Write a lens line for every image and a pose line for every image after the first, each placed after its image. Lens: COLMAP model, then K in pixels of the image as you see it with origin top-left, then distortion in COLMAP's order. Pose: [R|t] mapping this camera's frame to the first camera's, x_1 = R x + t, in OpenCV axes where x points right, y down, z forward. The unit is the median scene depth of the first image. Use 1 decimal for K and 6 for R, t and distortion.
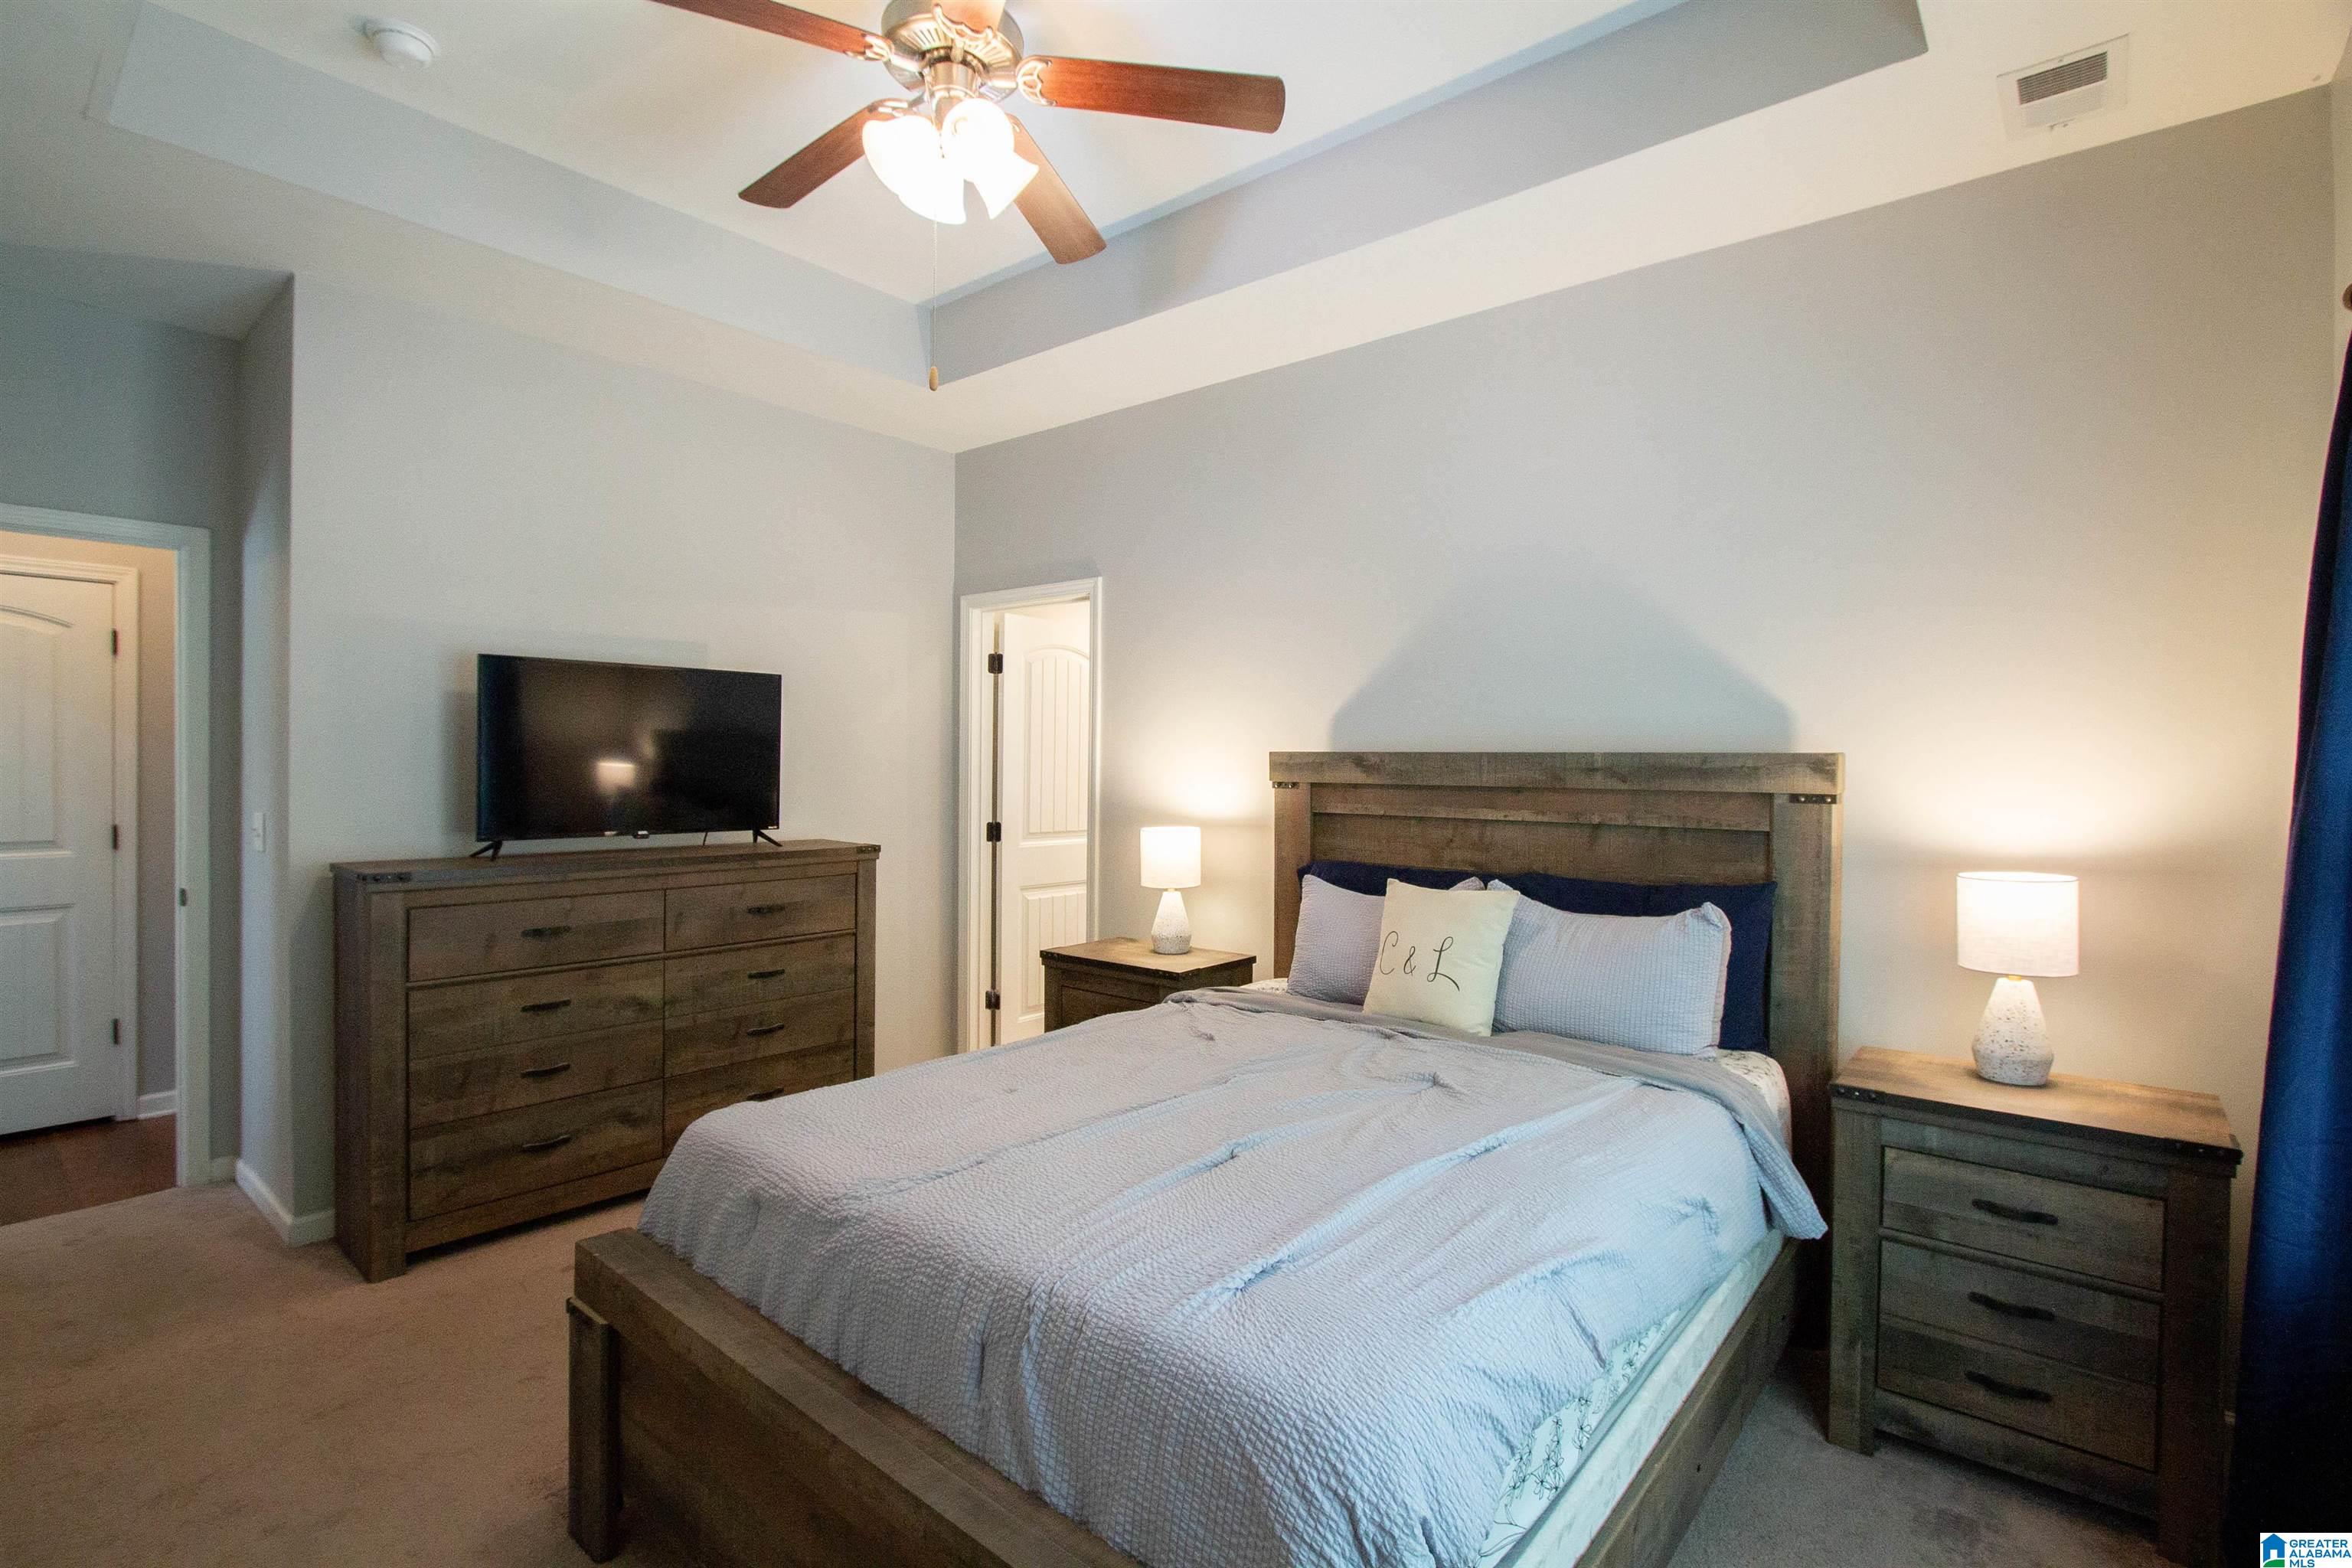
lens RADIAL K [[1102.9, 0, 1173.7], [0, 1102.9, 775.8], [0, 0, 1]] dist [-0.021218, 0.003916]
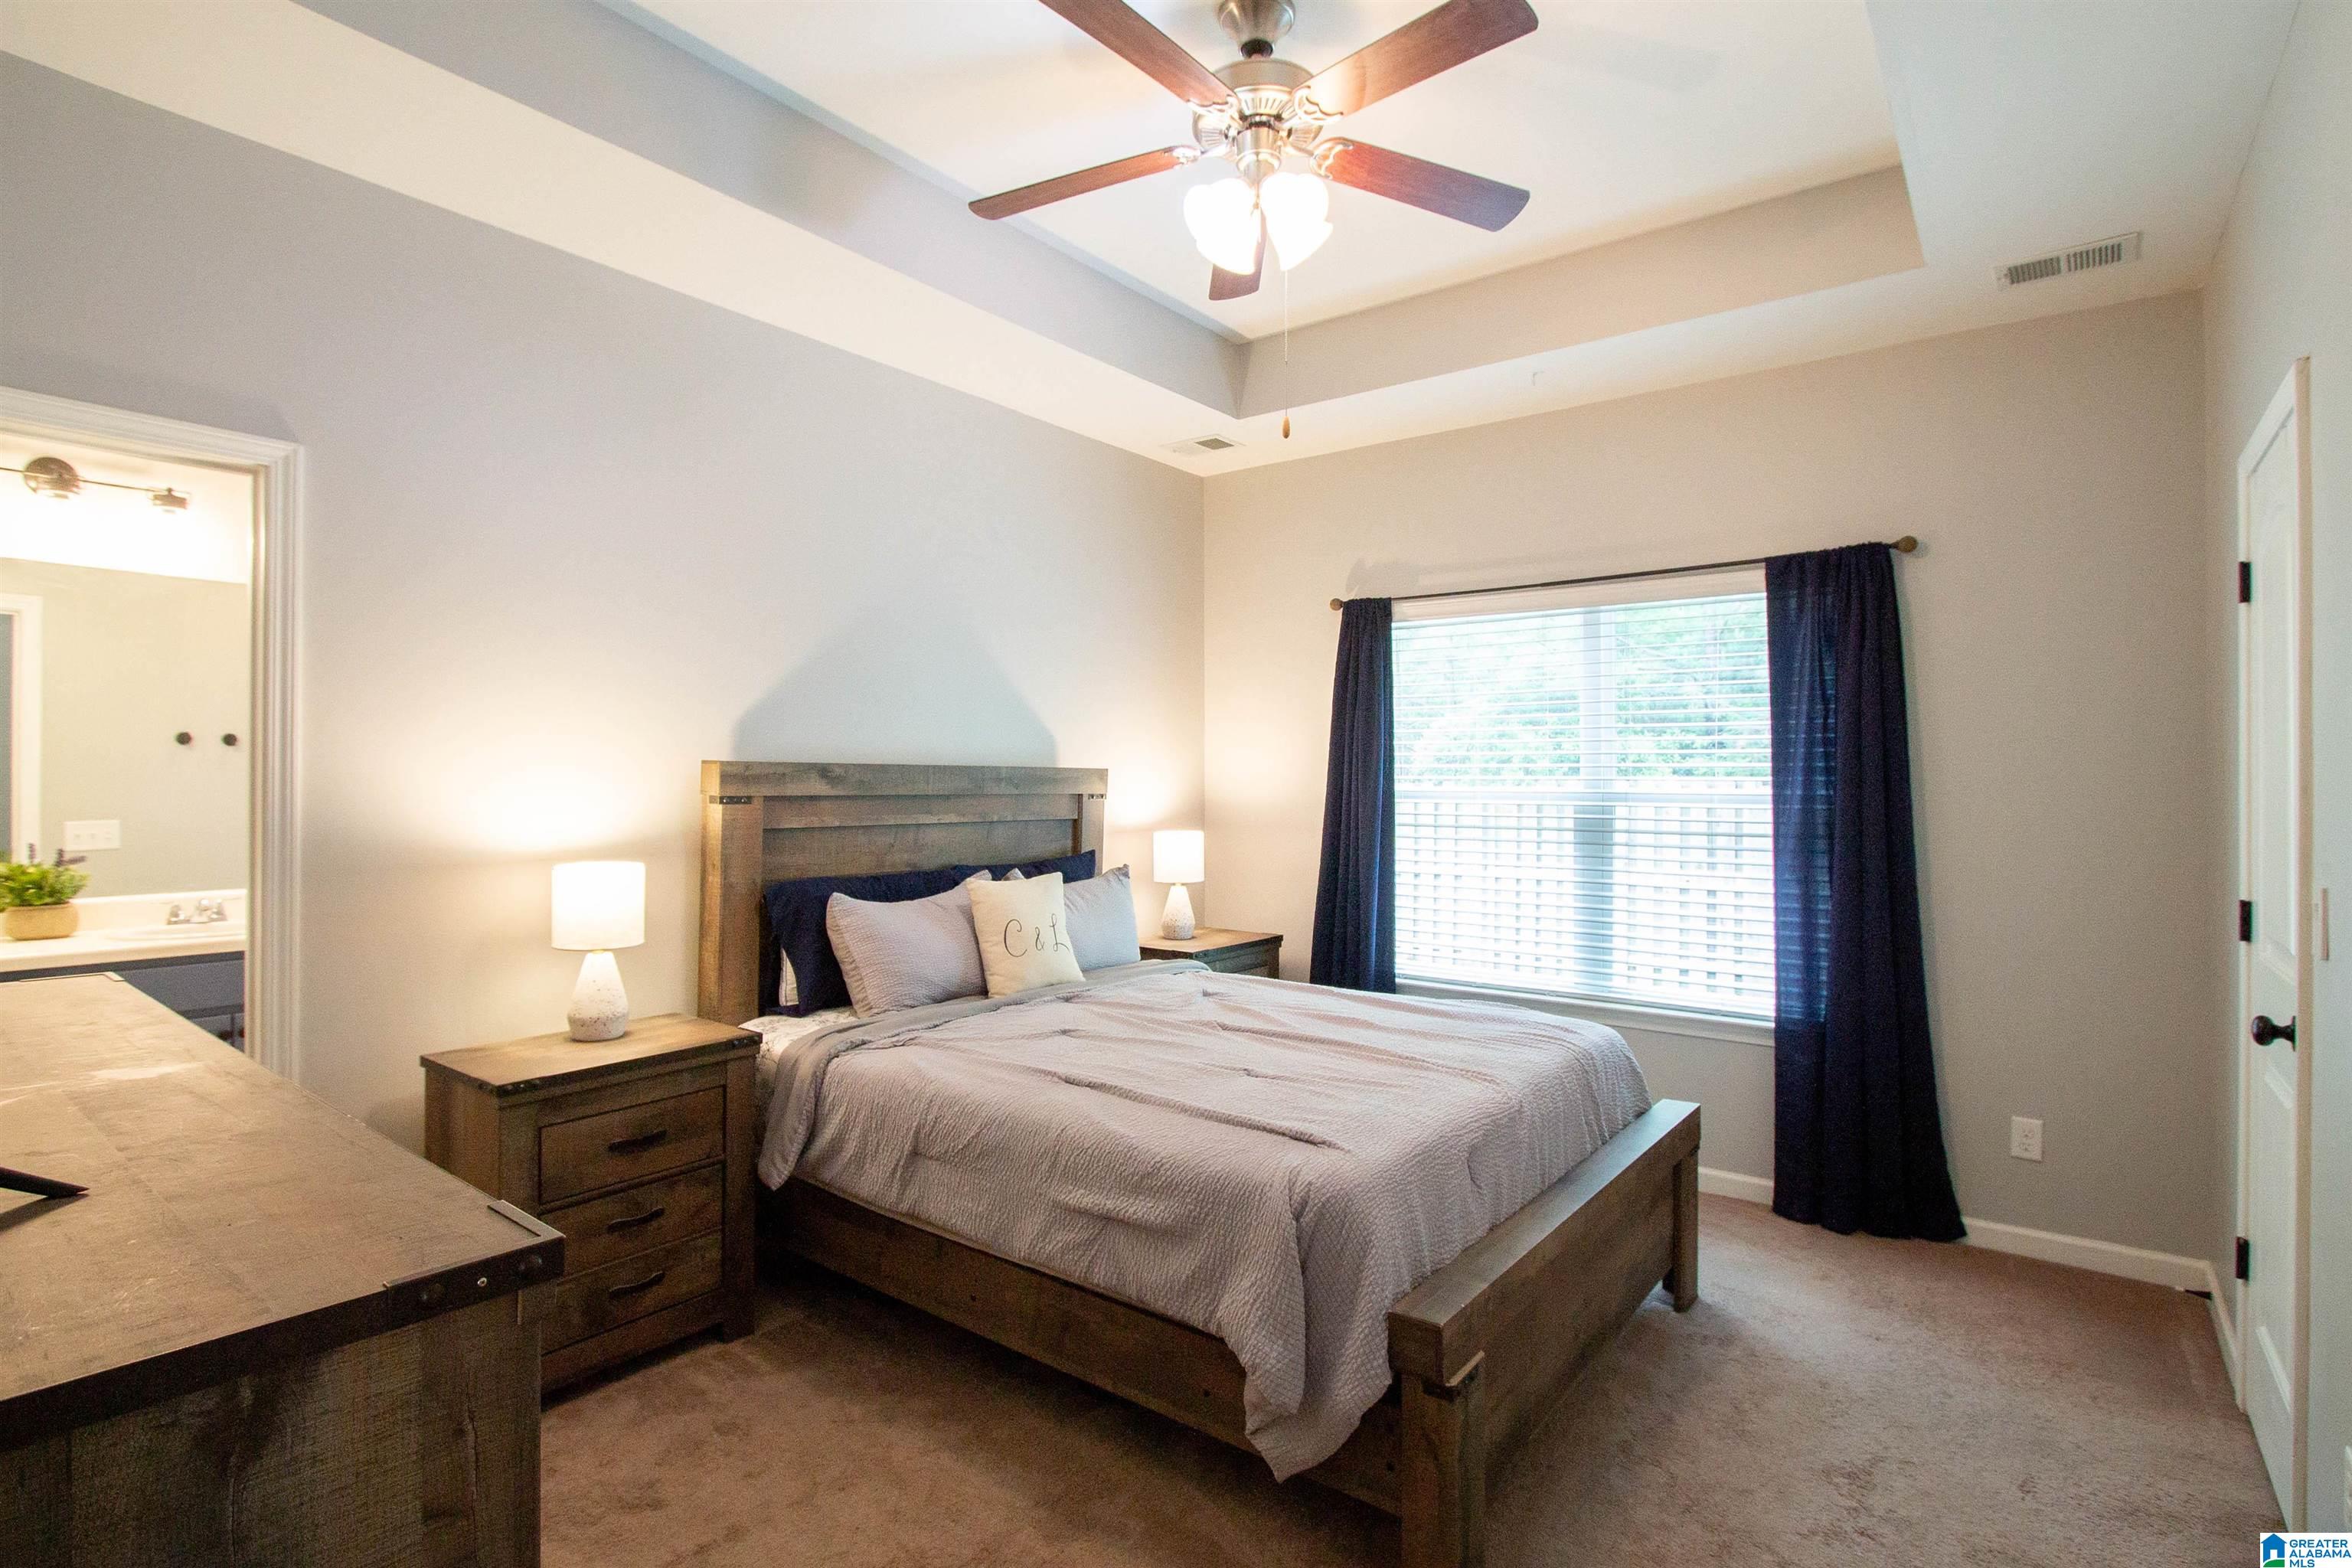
lens RADIAL K [[1102.9, 0, 1177.1], [0, 1102.9, 781.4], [0, 0, 1]] dist [-0.021218, 0.003916]
pose [[-0.031310, -0.009917, 0.999461, -0.816726], [0.005933, 0.999931, 0.010108, -0.013341], [-0.999492, 0.006246, -0.031250, 0.726601]]
